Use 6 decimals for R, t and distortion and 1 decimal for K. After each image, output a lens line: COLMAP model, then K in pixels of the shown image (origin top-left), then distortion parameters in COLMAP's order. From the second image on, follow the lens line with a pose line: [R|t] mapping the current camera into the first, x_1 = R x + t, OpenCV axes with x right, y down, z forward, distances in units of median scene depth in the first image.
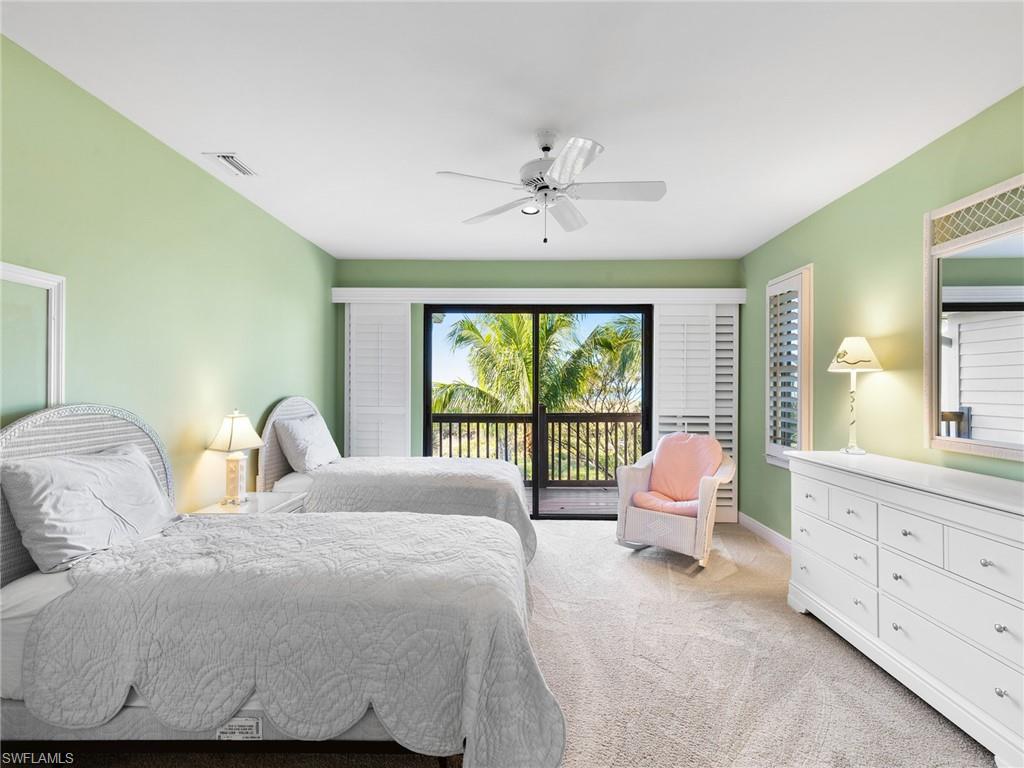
lens RADIAL K [[459.2, 0, 529.8], [0, 459.2, 395.1], [0, 0, 1]] dist [0.007356, -0.002283]
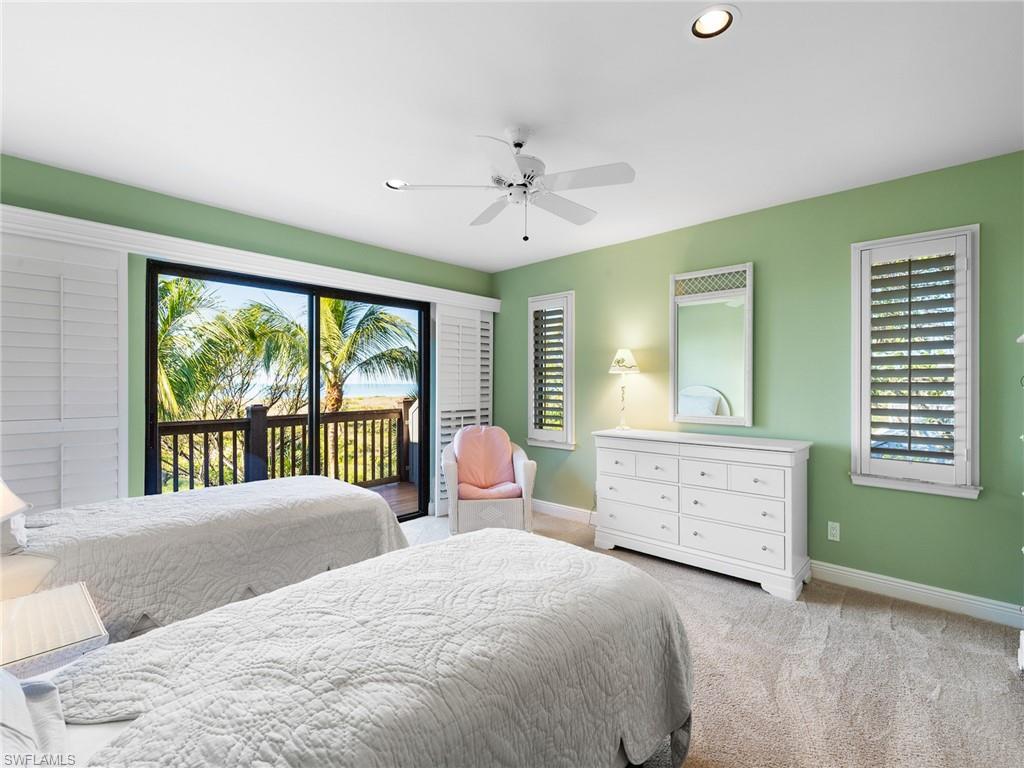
lens RADIAL K [[459.2, 0, 514.2], [0, 459.2, 392.6], [0, 0, 1]] dist [0.007356, -0.002283]
pose [[0.677316, -0.017967, 0.735473, -0.510511], [0.014524, 0.999833, 0.011050, -0.009391], [-0.735549, 0.003198, 0.677464, 0.241598]]
